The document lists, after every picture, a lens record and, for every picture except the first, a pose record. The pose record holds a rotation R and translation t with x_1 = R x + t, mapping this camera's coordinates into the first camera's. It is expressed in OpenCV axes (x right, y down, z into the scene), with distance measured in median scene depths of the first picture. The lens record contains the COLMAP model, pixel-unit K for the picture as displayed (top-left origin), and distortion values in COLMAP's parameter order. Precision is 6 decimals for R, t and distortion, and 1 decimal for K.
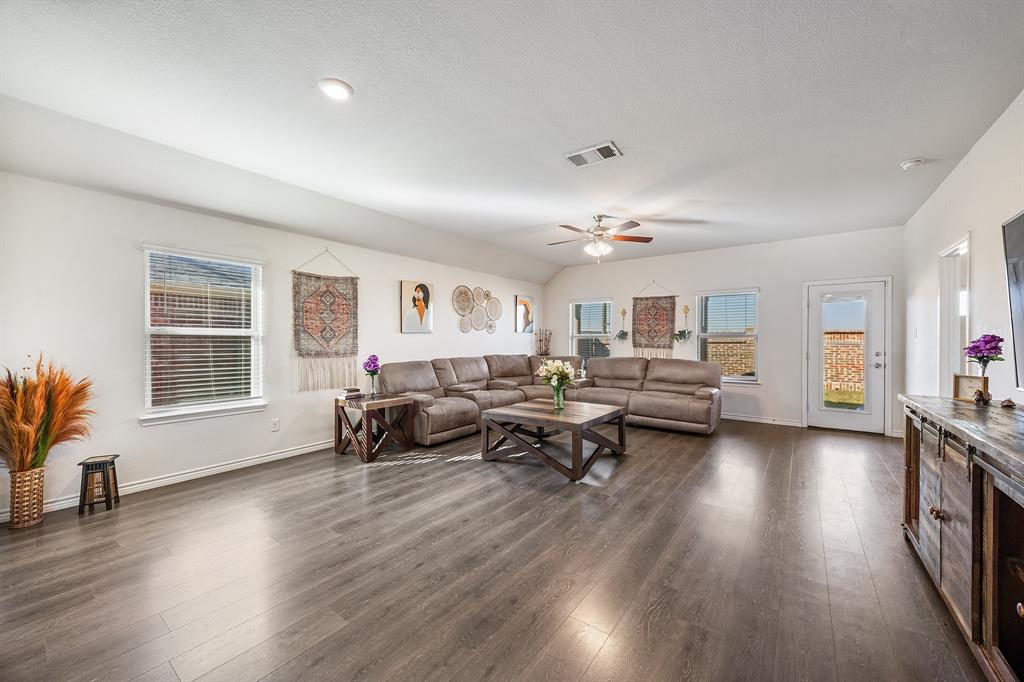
lens RADIAL K [[394.3, 0, 516.6], [0, 394.3, 341.7], [0, 0, 1]] dist [0.000617, -0.000201]
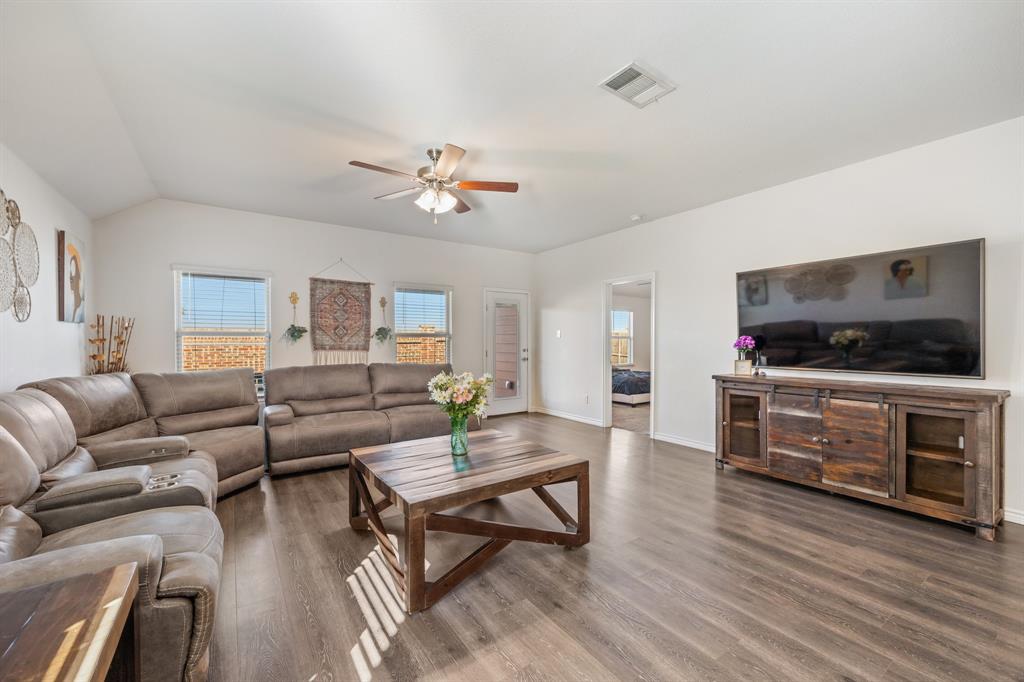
lens RADIAL K [[416.2, 0, 514.5], [0, 416.2, 345.1], [0, 0, 1]] dist [0.003045, 0.000219]
pose [[0.326825, -0.012888, 0.944997, -0.289264], [0.005915, 0.999915, 0.011591, -0.000831], [-0.945066, 0.001801, 0.326873, 0.451255]]
